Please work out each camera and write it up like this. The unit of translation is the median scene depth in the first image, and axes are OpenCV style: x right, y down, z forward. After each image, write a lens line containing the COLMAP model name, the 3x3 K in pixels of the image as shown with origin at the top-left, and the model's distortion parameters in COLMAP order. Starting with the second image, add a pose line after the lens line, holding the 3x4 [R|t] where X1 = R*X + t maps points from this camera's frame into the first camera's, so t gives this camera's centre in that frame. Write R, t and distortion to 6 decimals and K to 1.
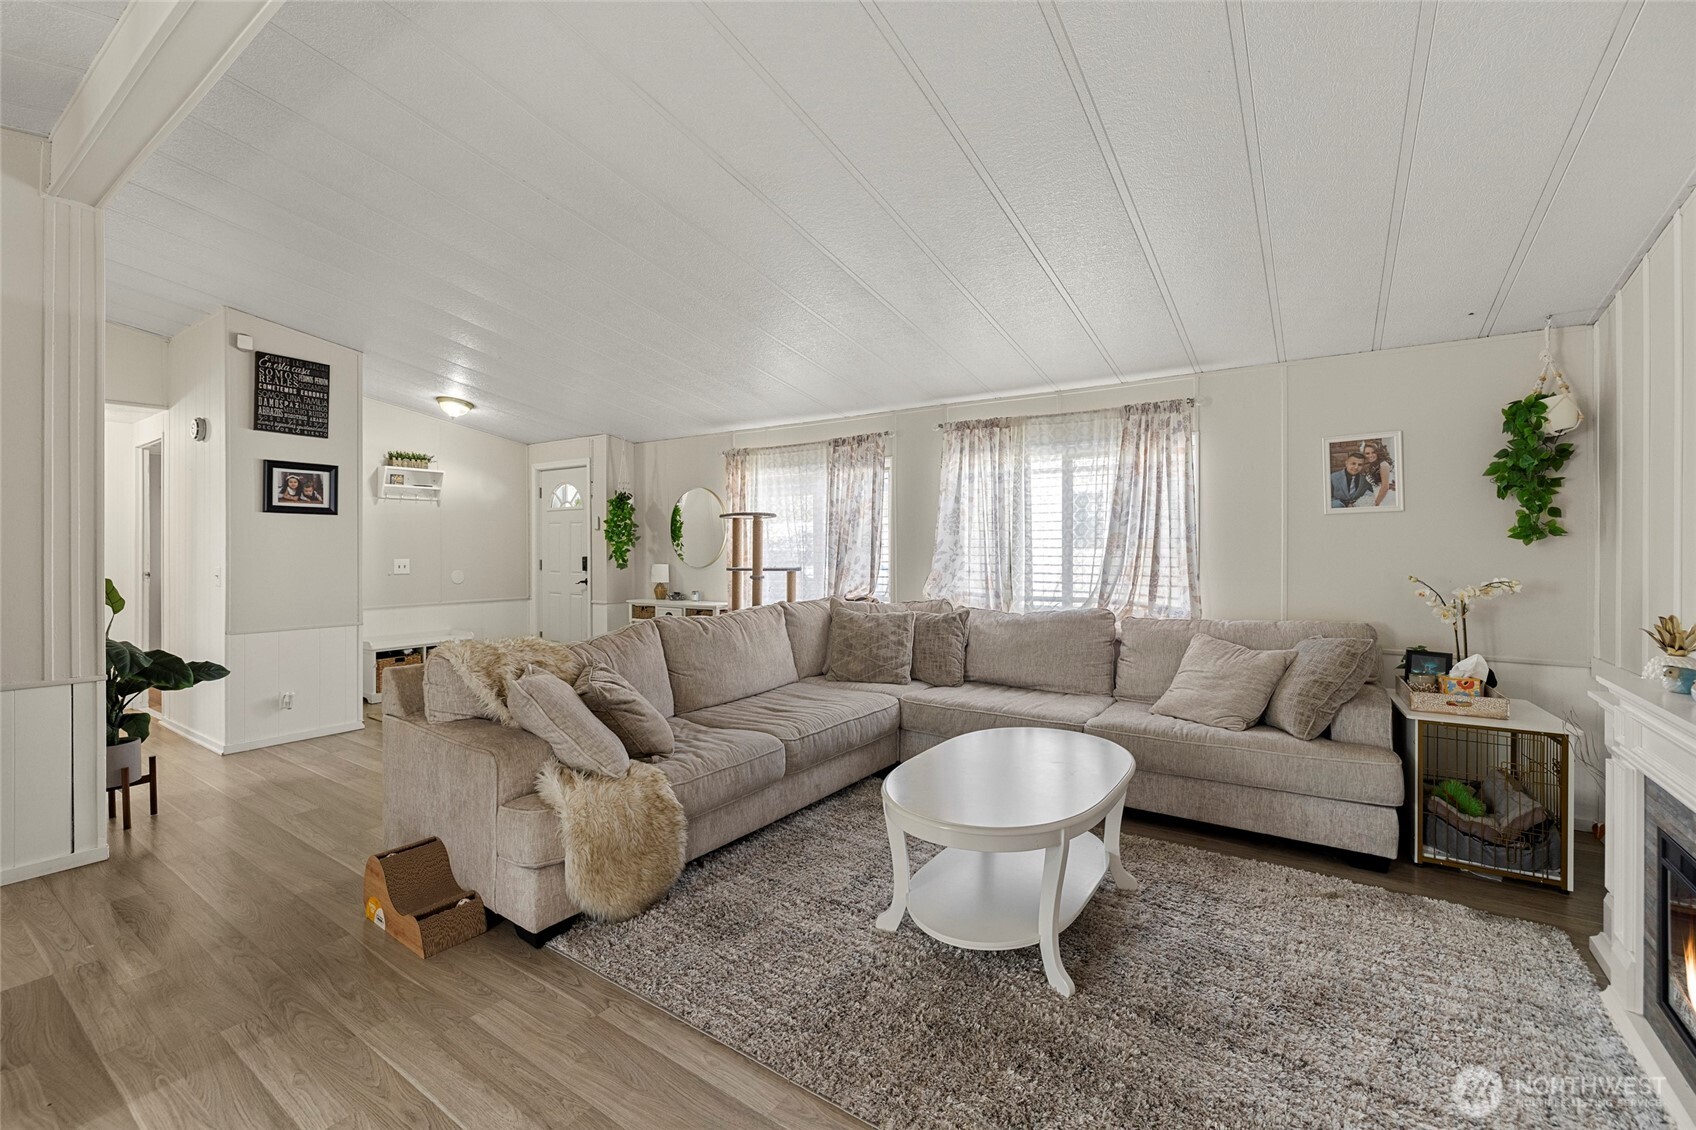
lens RADIAL K [[720.9, 0, 834.1], [0, 720.9, 548.7], [0, 0, 1]] dist [0.001031, 0.000264]
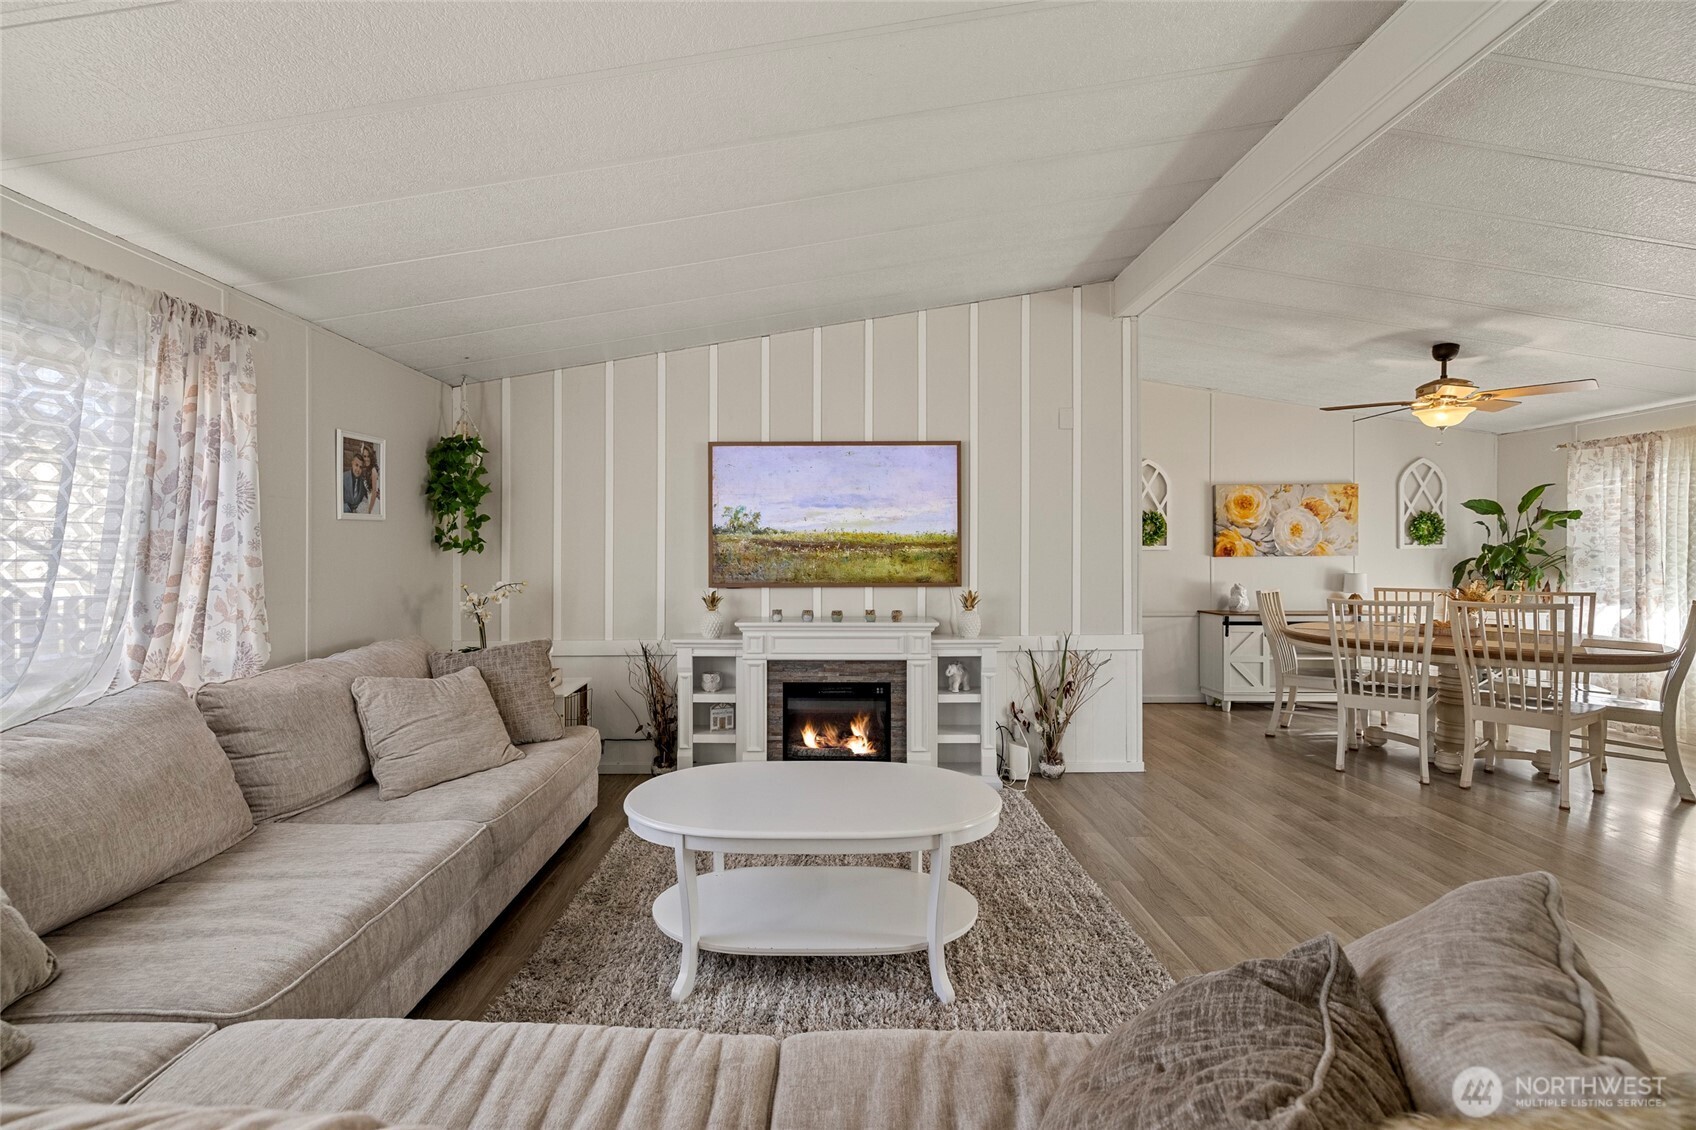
lens RADIAL K [[720.9, 0, 834.1], [0, 720.9, 548.7], [0, 0, 1]] dist [0.001031, 0.000264]
pose [[-0.582518, 0.007868, 0.812779, -0.305154], [0.003561, 0.999968, -0.007128, -0.003689], [-0.812810, -0.001257, -0.582528, 0.876537]]
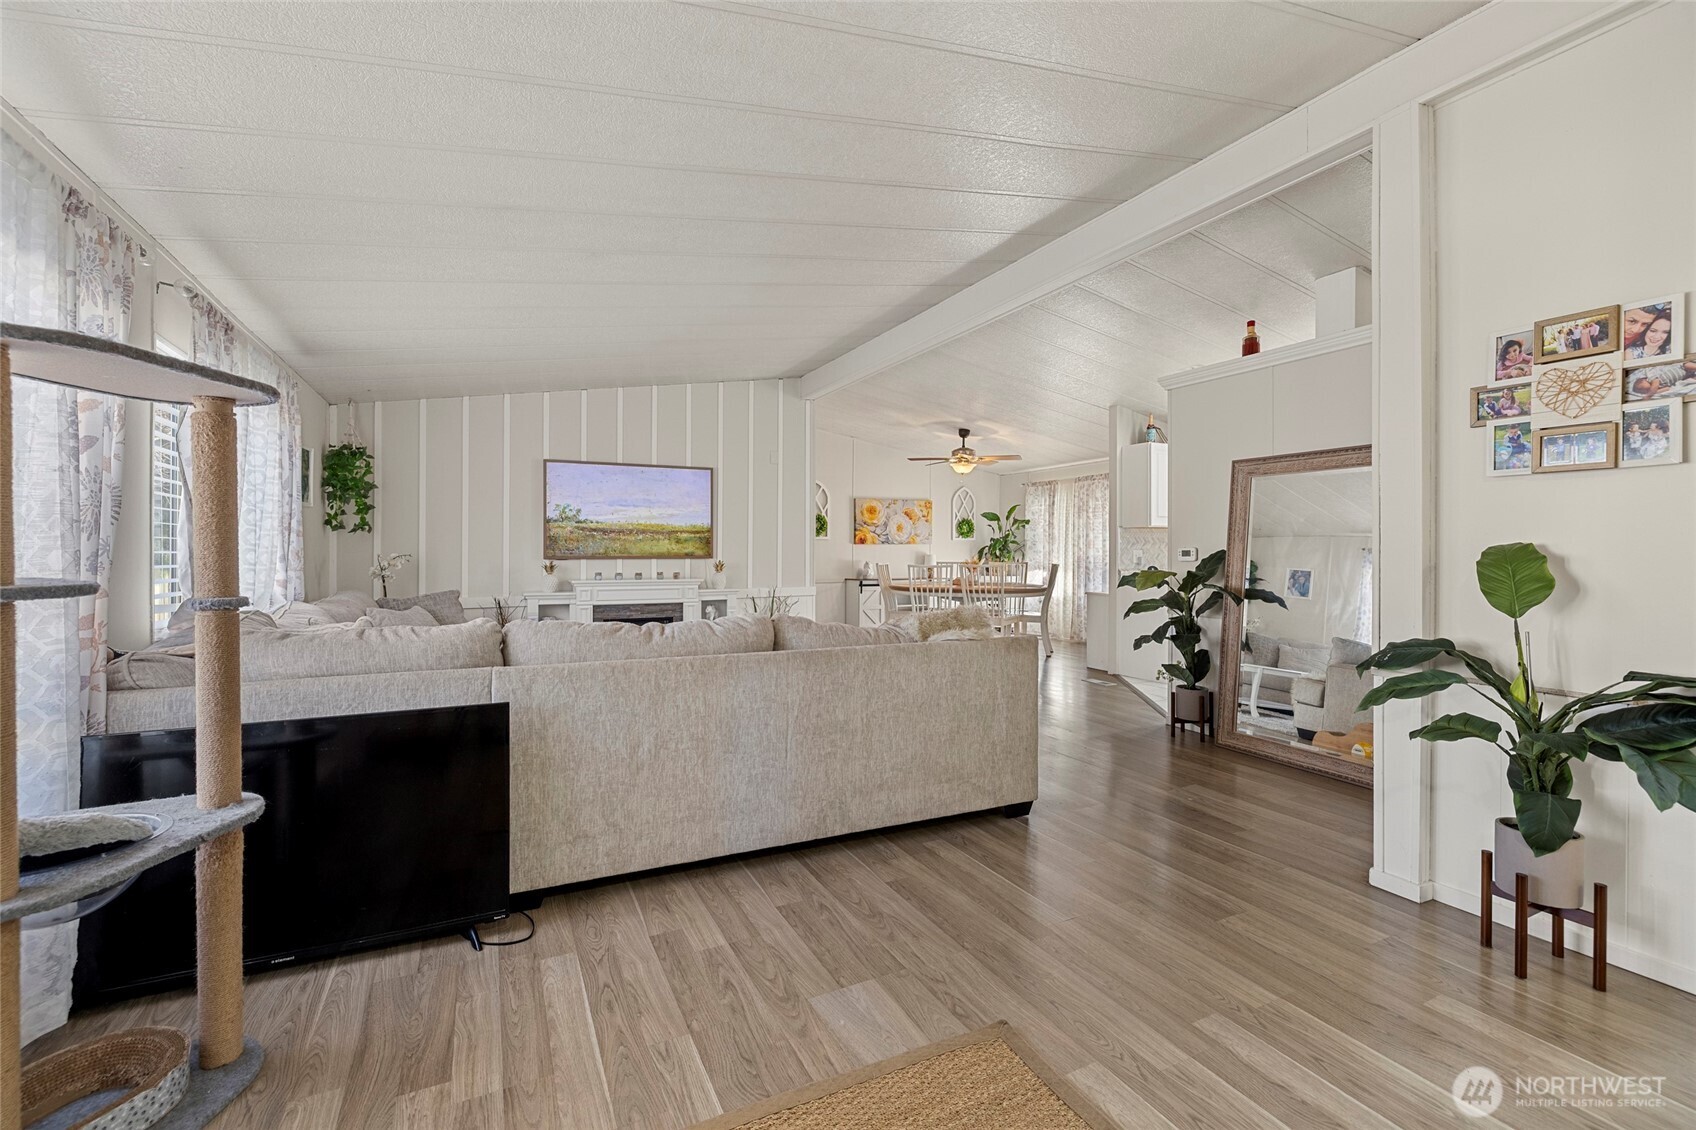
lens RADIAL K [[720.9, 0, 834.1], [0, 720.9, 548.7], [0, 0, 1]] dist [0.001031, 0.000264]
pose [[-0.877244, 0.000328, 0.480044, -0.589262], [-0.000695, 0.999998, -0.001954, 0.022307], [-0.480044, -0.002047, -0.877242, 1.404830]]
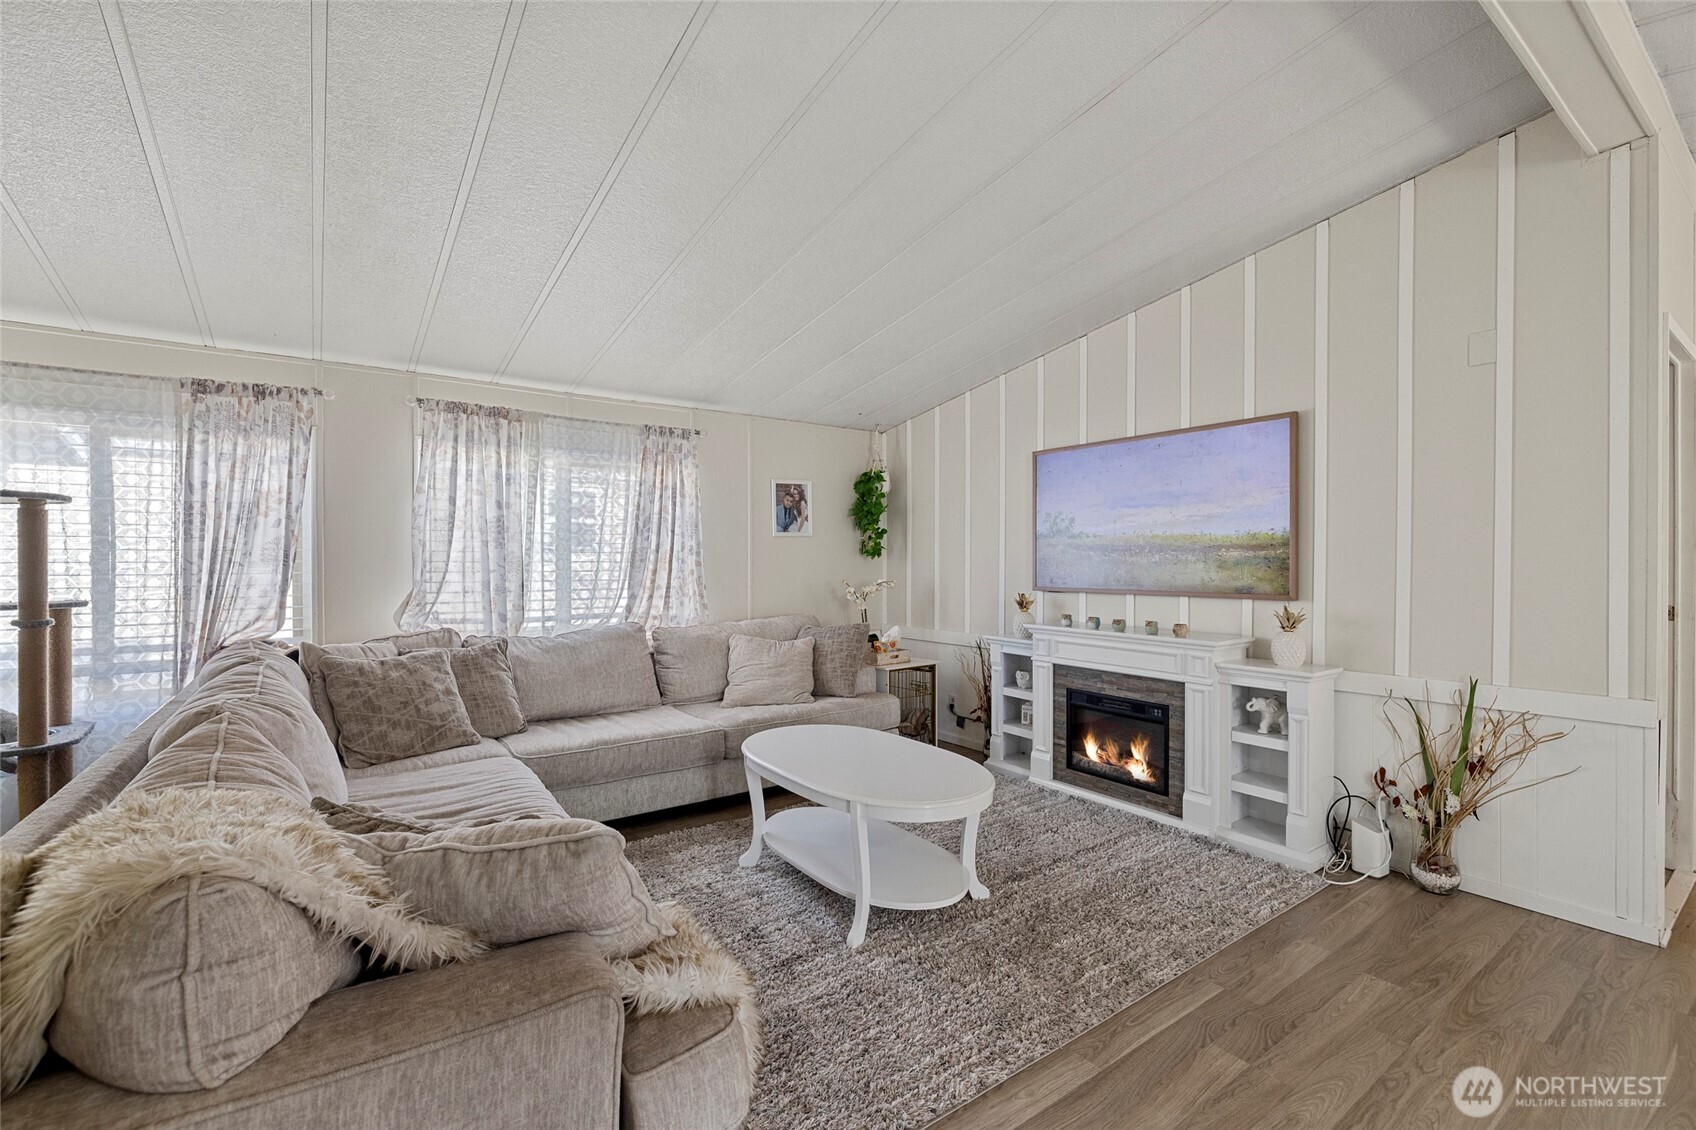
lens RADIAL K [[733.4, 0, 838.3], [0, 733.4, 562.5], [0, 0, 1]] dist [-0.002224, -0.000145]
pose [[0.329726, -0.003687, 0.944069, -0.484972], [0.002708, 0.999992, 0.002959, -0.002317], [-0.944073, 0.001581, 0.329734, 0.375363]]
